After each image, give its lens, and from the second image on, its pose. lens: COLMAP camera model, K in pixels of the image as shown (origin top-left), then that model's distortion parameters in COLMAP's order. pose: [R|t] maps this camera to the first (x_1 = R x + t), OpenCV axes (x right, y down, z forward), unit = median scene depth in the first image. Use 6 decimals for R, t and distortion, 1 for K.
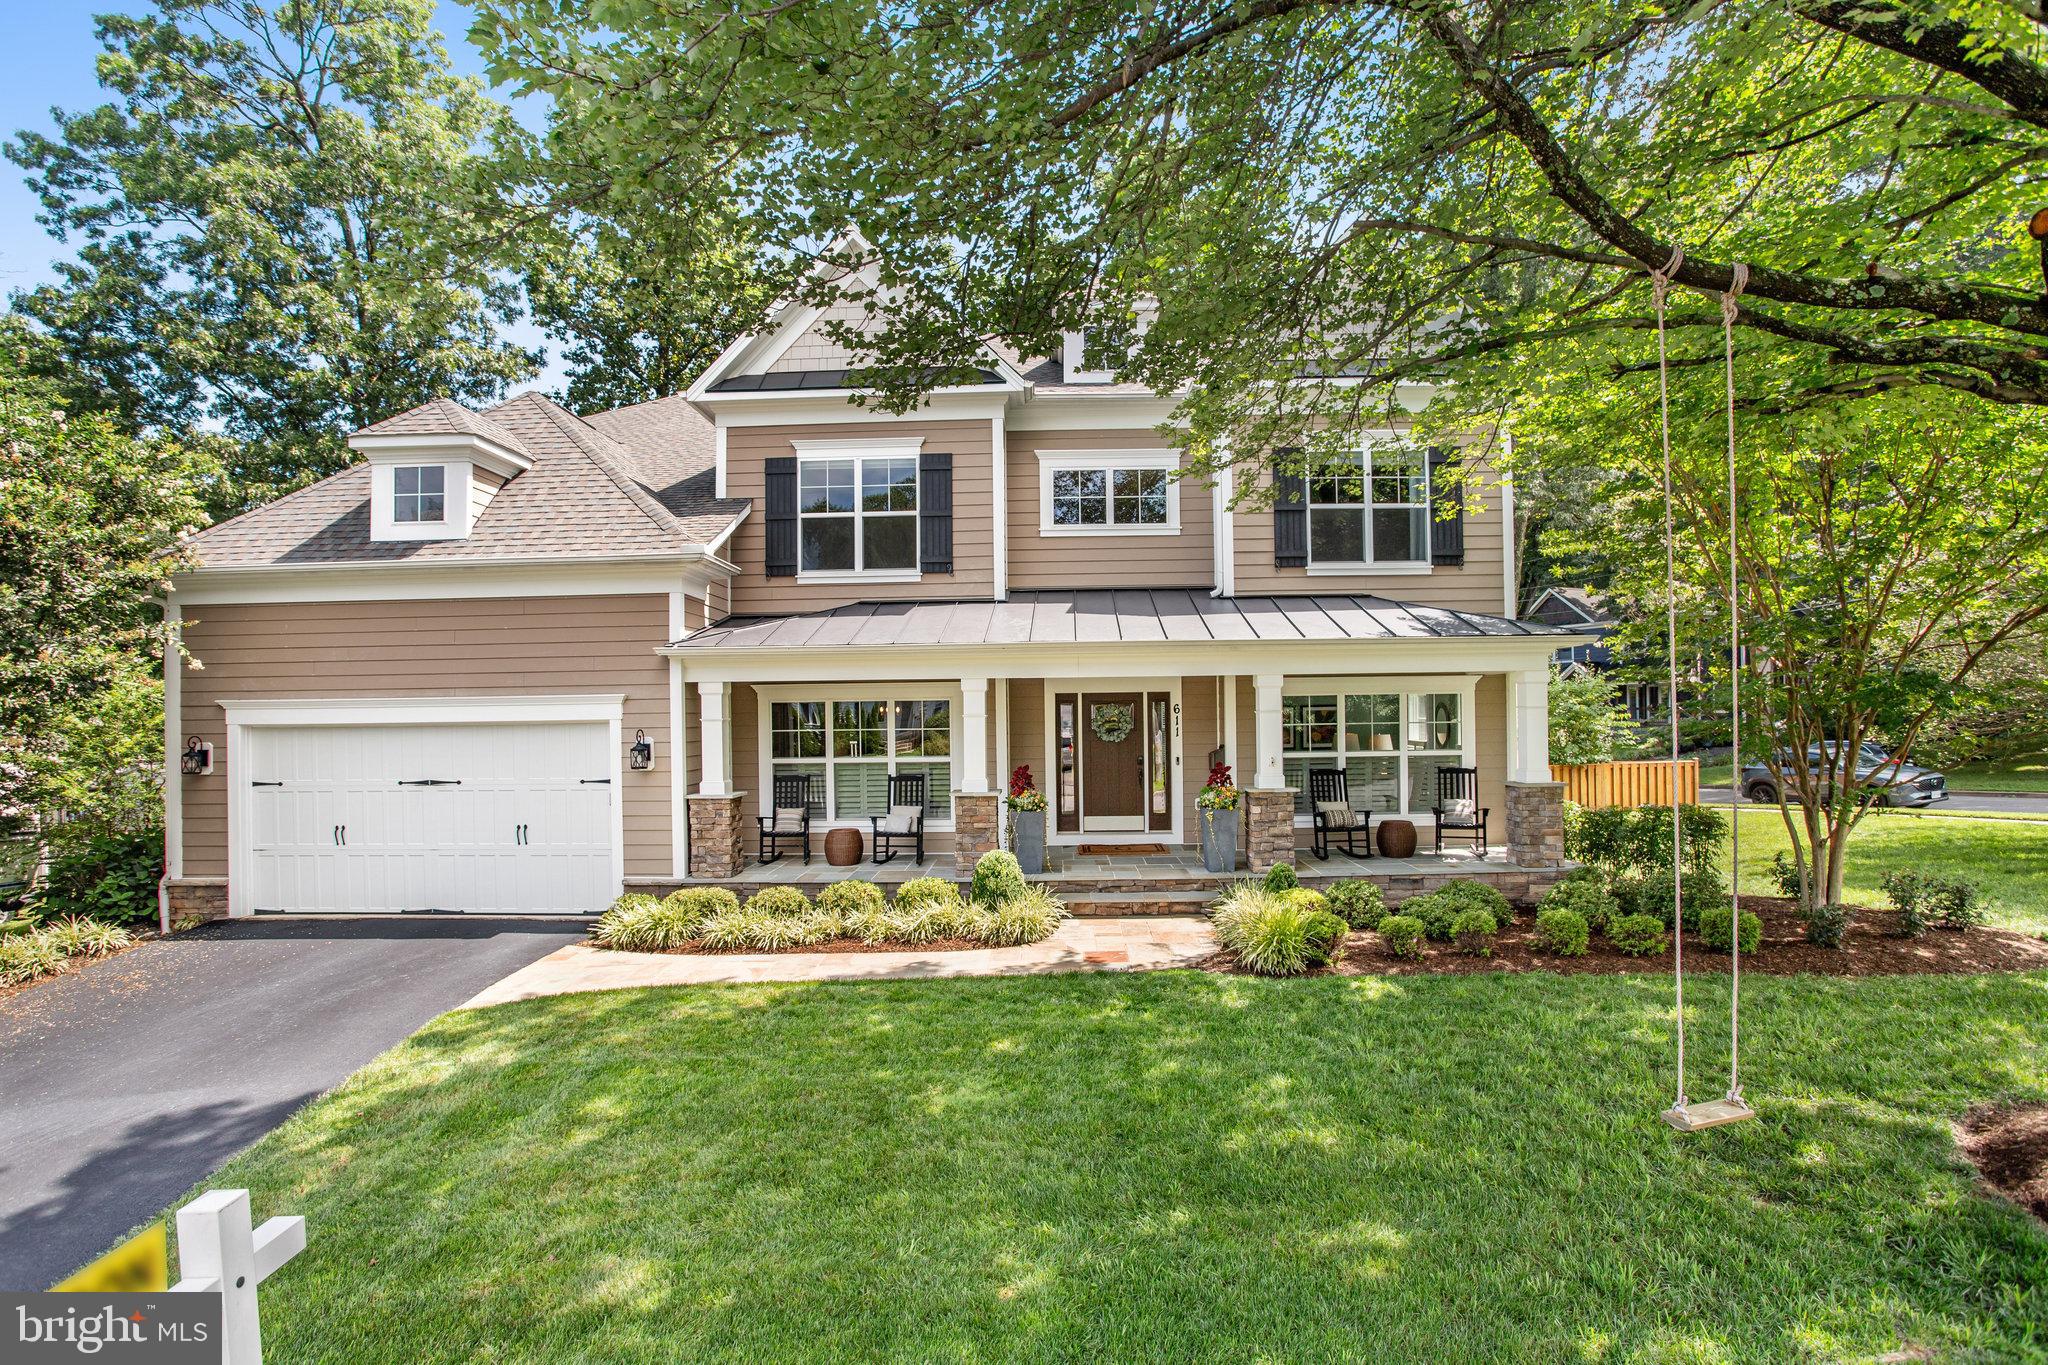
lens RADIAL K [[998.2, 0, 1019.1], [0, 998.2, 658.8], [0, 0, 1]] dist [-0.078784, 0.040411]
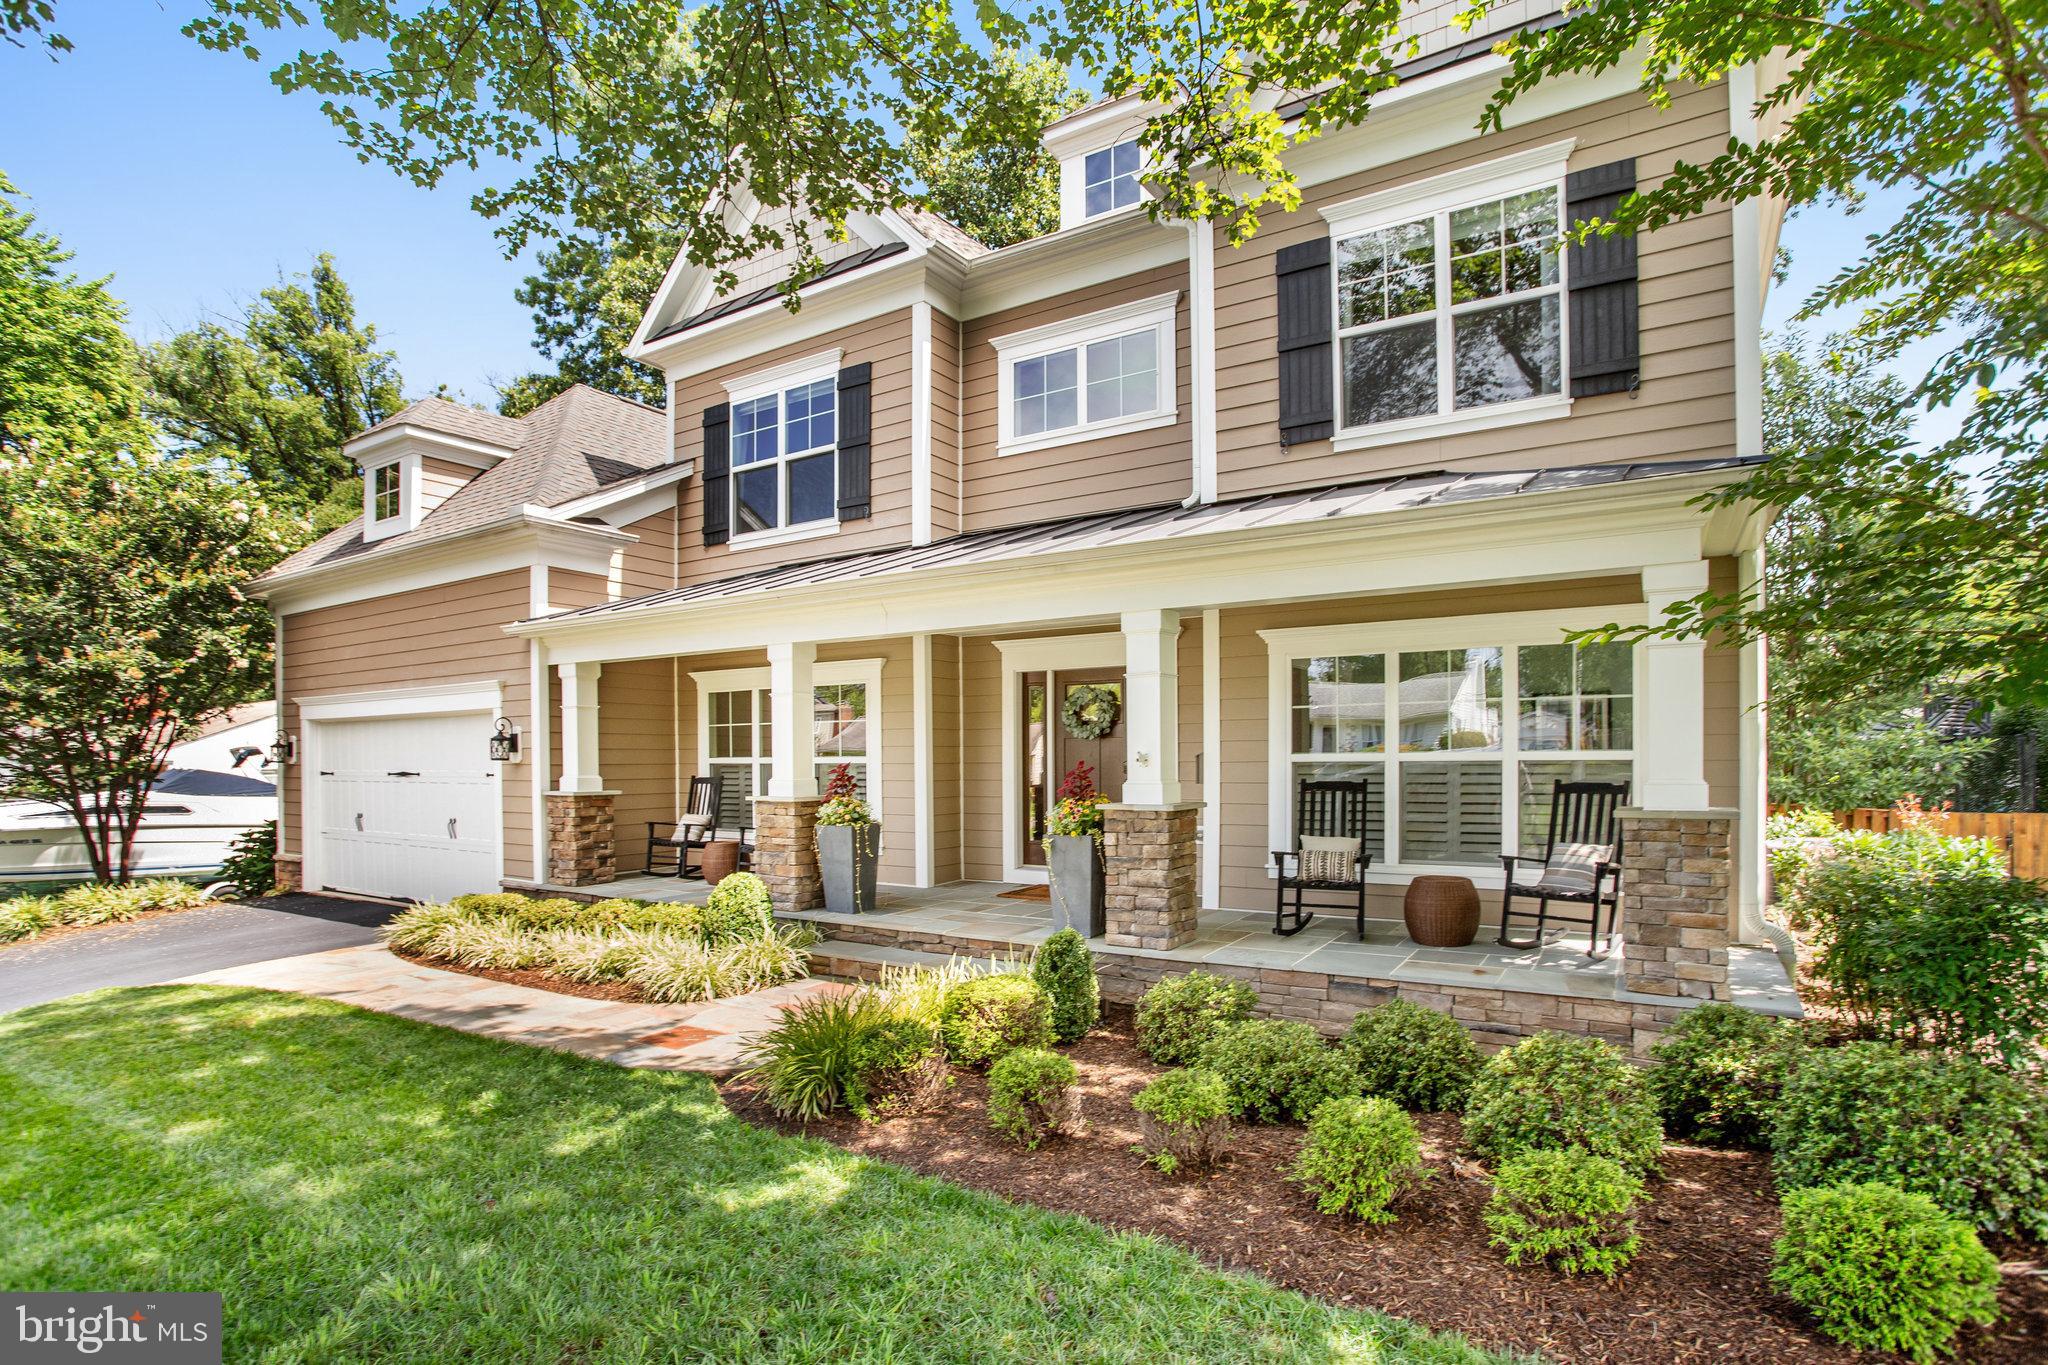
lens RADIAL K [[1026.9, 0, 1012.5], [0, 1026.9, 738.4], [0, 0, 1]] dist [-0.058972, 0.022784]
pose [[0.856672, -0.000442, -0.515862, 0.474929], [0.021949, 0.999125, 0.035594, 0.063904], [0.515395, -0.041815, 0.855932, 0.414631]]
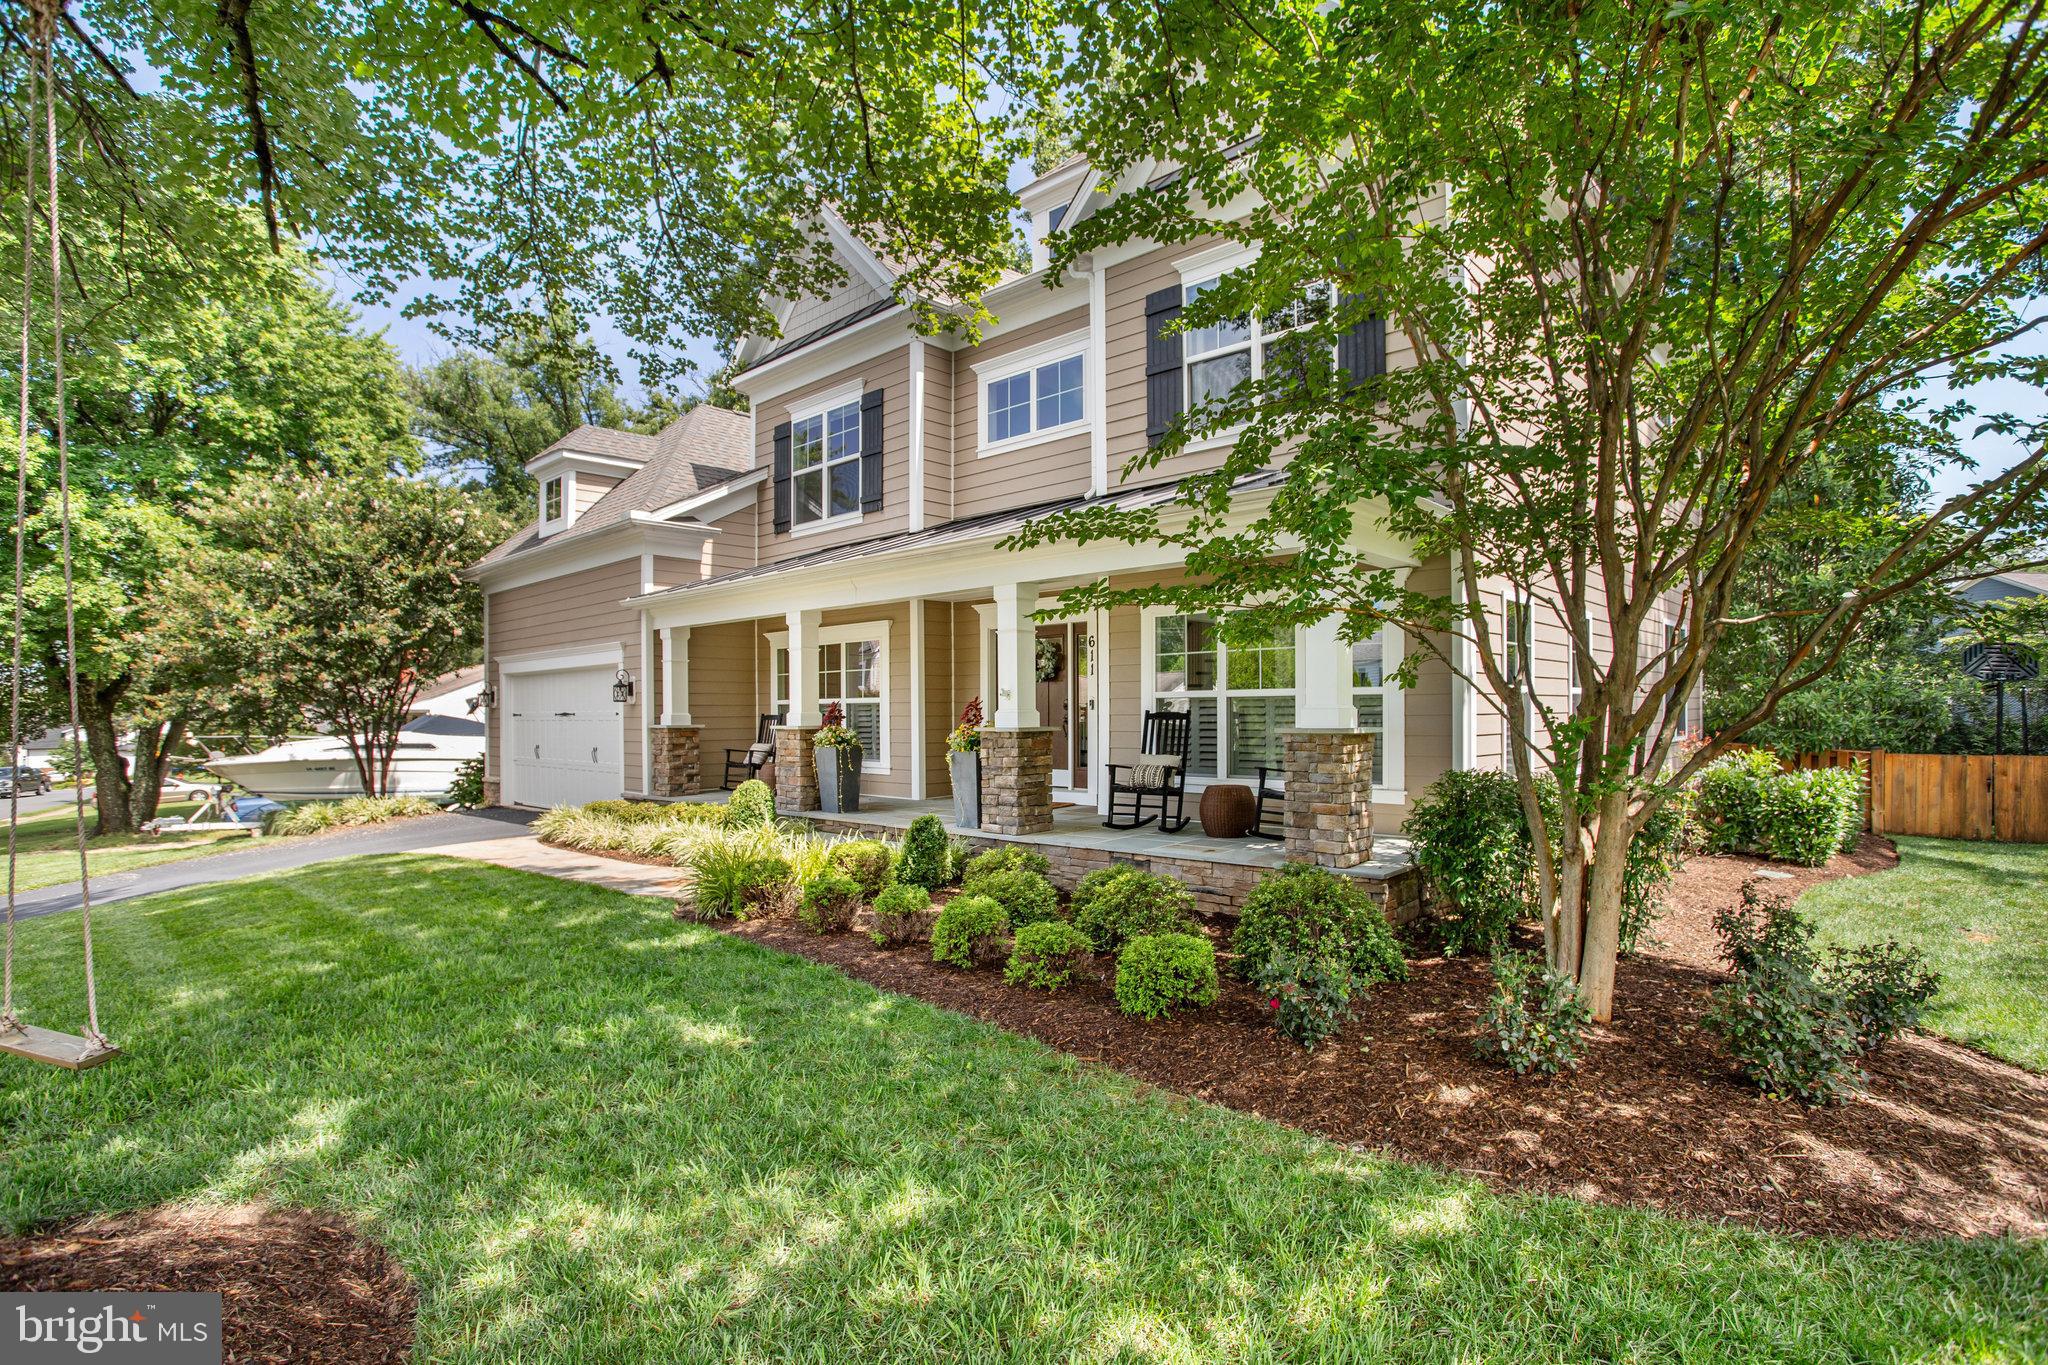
lens RADIAL K [[1020.1, 0, 1024.0], [0, 1020.1, 682.5], [0, 0, 1]] dist [-0.078988, 0.038852]
pose [[0.748972, -0.010984, -0.662511, 0.763715], [0.033634, 0.999204, 0.021457, 0.072656], [0.661748, -0.038353, 0.748745, 0.374141]]
